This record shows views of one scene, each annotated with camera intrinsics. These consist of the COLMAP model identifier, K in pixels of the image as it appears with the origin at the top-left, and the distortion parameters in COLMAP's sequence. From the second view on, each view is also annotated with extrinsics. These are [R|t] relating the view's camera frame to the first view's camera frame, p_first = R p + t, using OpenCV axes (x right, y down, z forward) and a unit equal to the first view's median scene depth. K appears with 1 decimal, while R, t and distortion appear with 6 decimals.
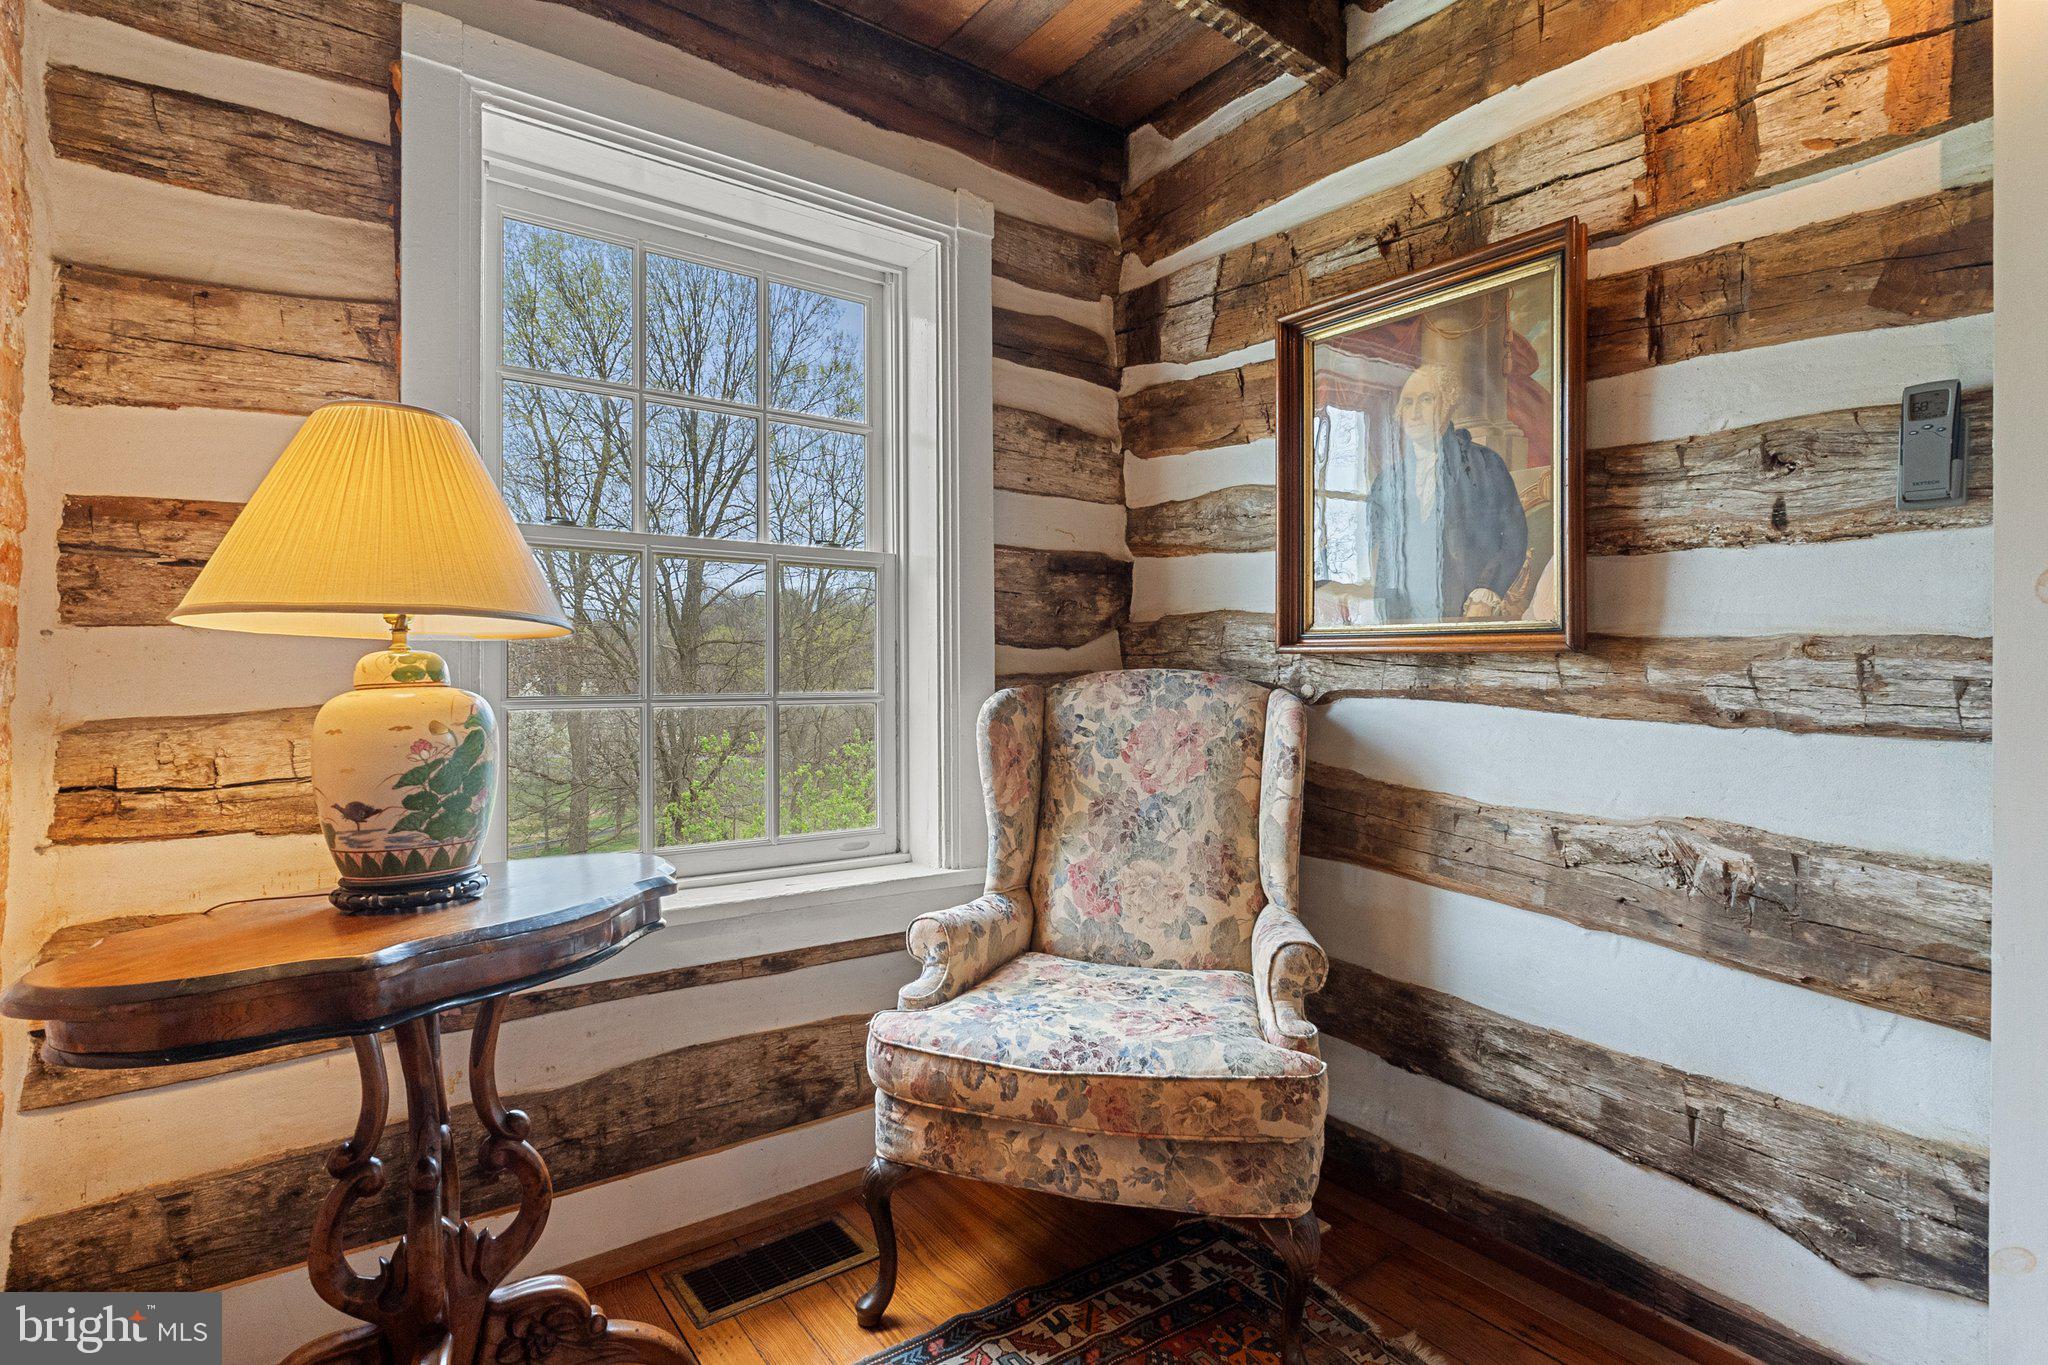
lens RADIAL K [[1003.0, 0, 1020.2], [0, 1003.0, 671.2], [0, 0, 1]] dist [-0.004041, -0.001439]
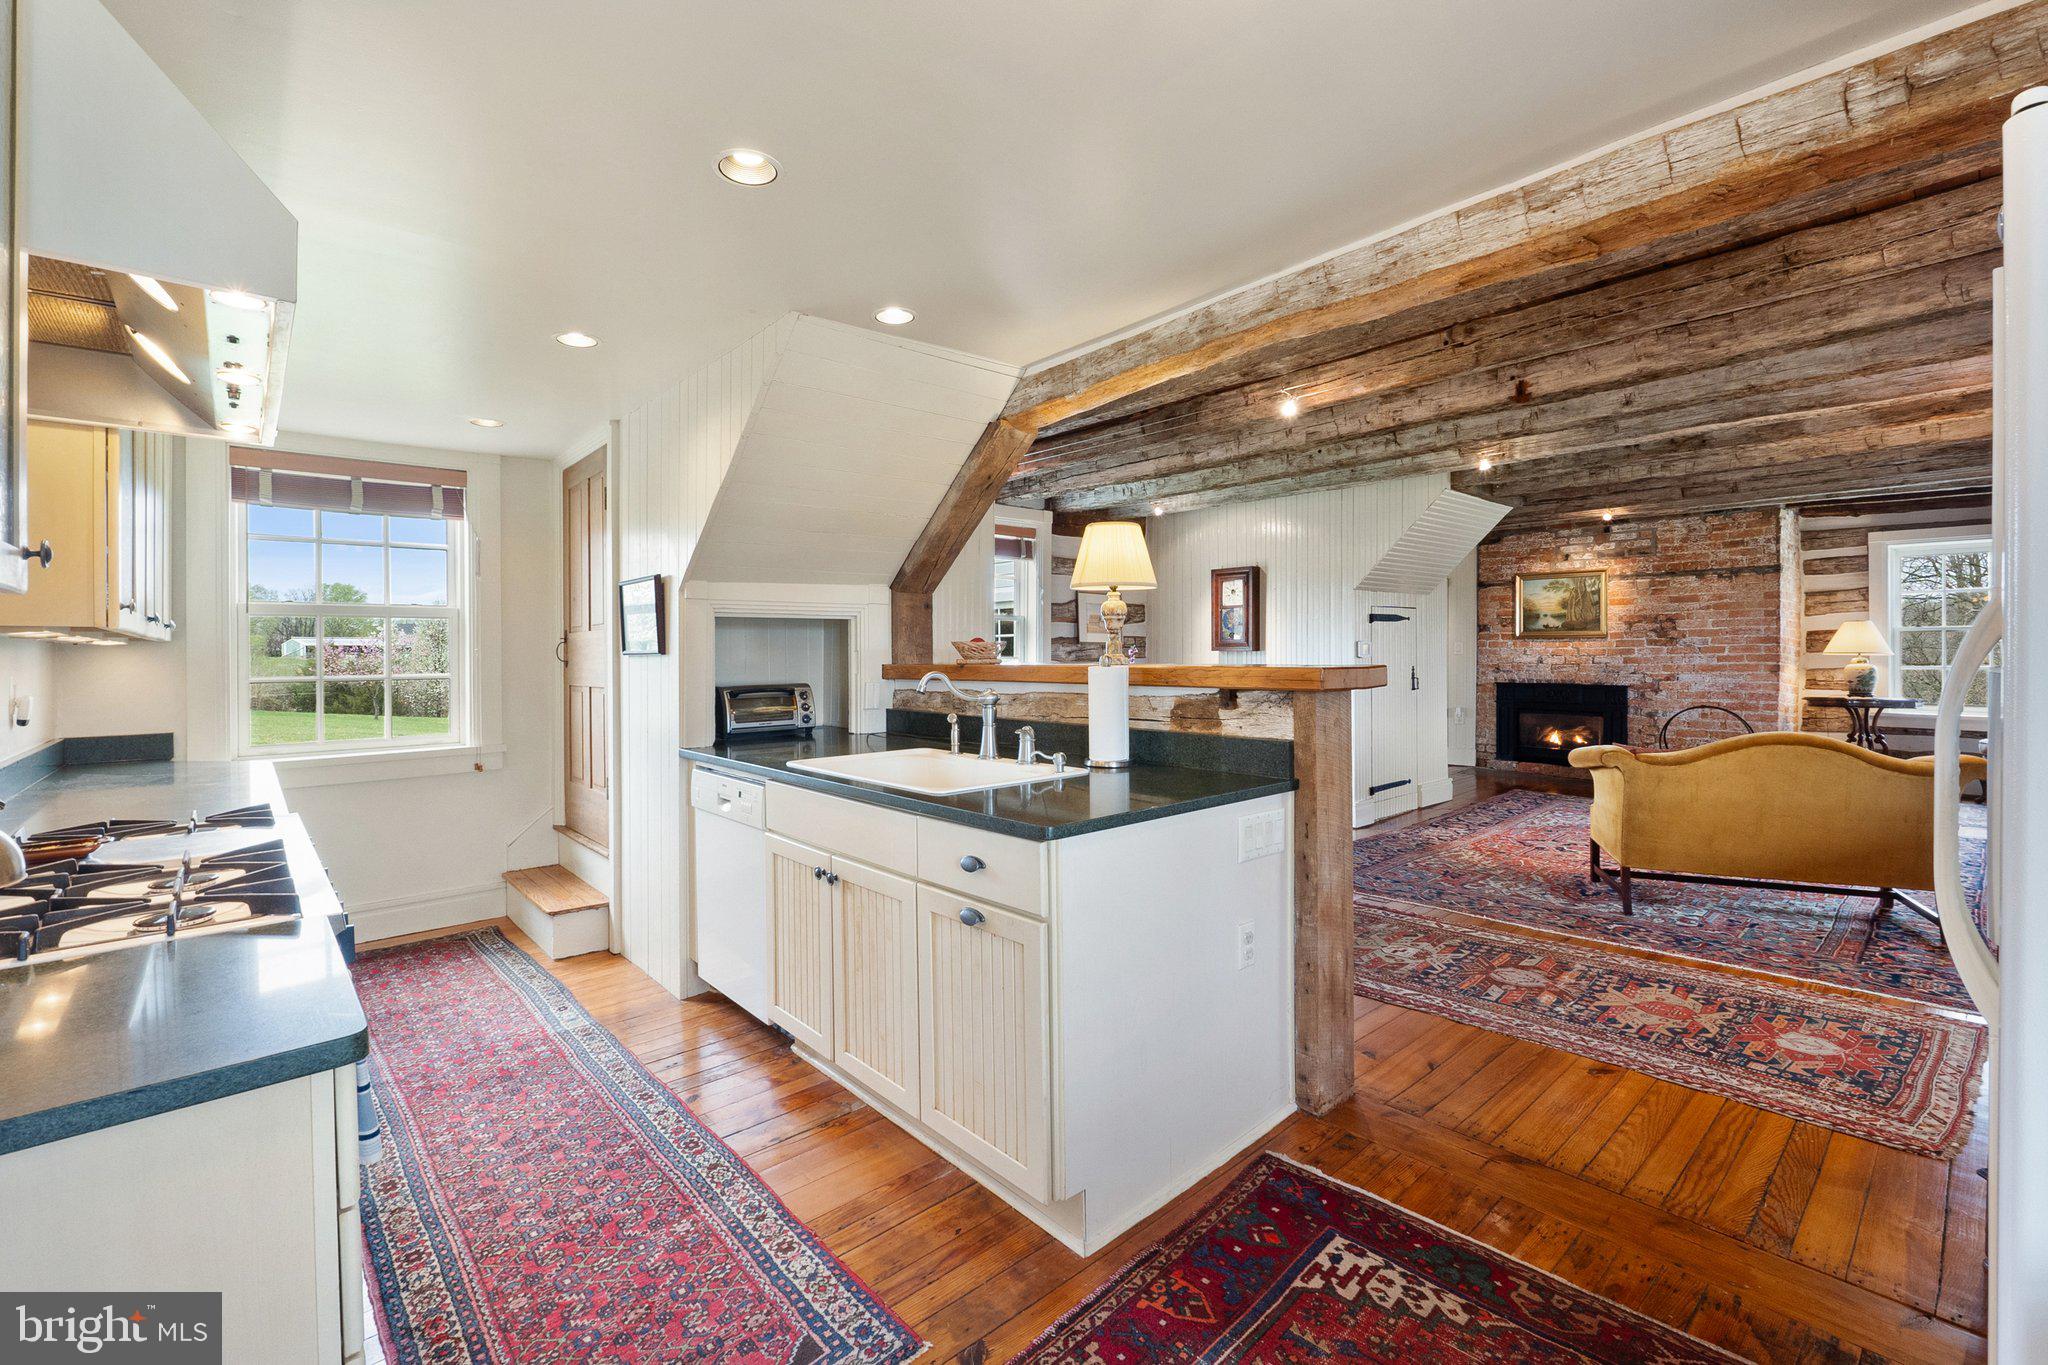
lens RADIAL K [[867.4, 0, 1033.1], [0, 867.4, 651.6], [0, 0, 1]] dist [-0.004440, -0.001314]
pose [[0.094708, 0.001342, -0.995504, 2.849012], [0.009208, 0.999955, 0.002224, -0.079840], [0.995463, -0.009377, 0.094691, -3.114421]]
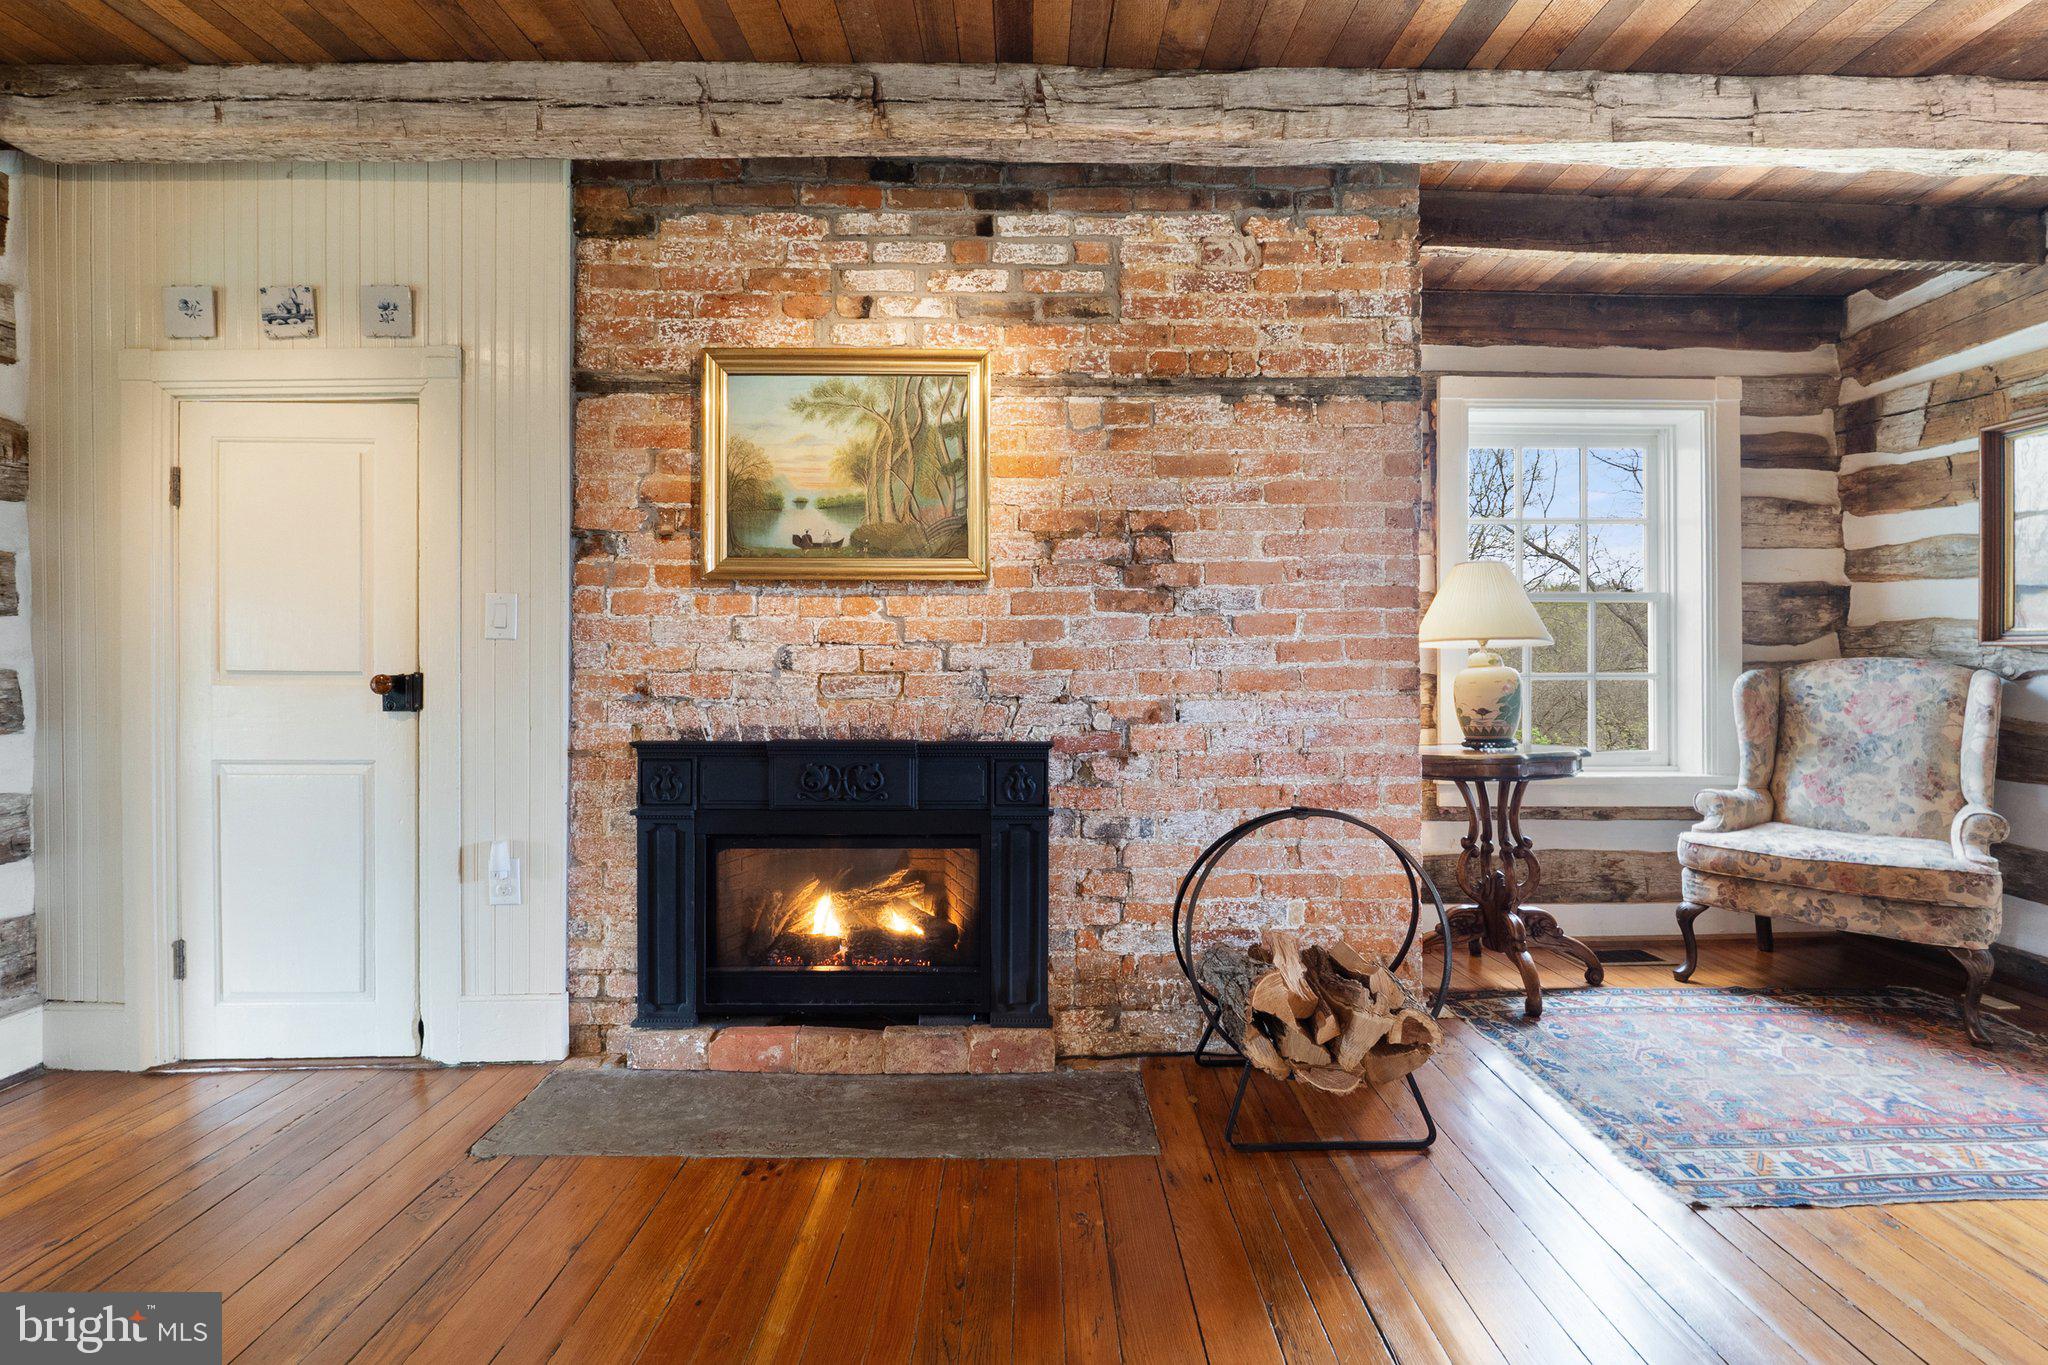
lens RADIAL K [[867.4, 0, 1047.9], [0, 867.4, 677.4], [0, 0, 1]] dist [-0.004440, -0.001314]
pose [[0.814290, 0.002473, -0.580452, -0.154611], [0.005283, 0.999918, 0.011672, 0.007256], [0.580434, -0.012571, 0.814211, -0.997553]]
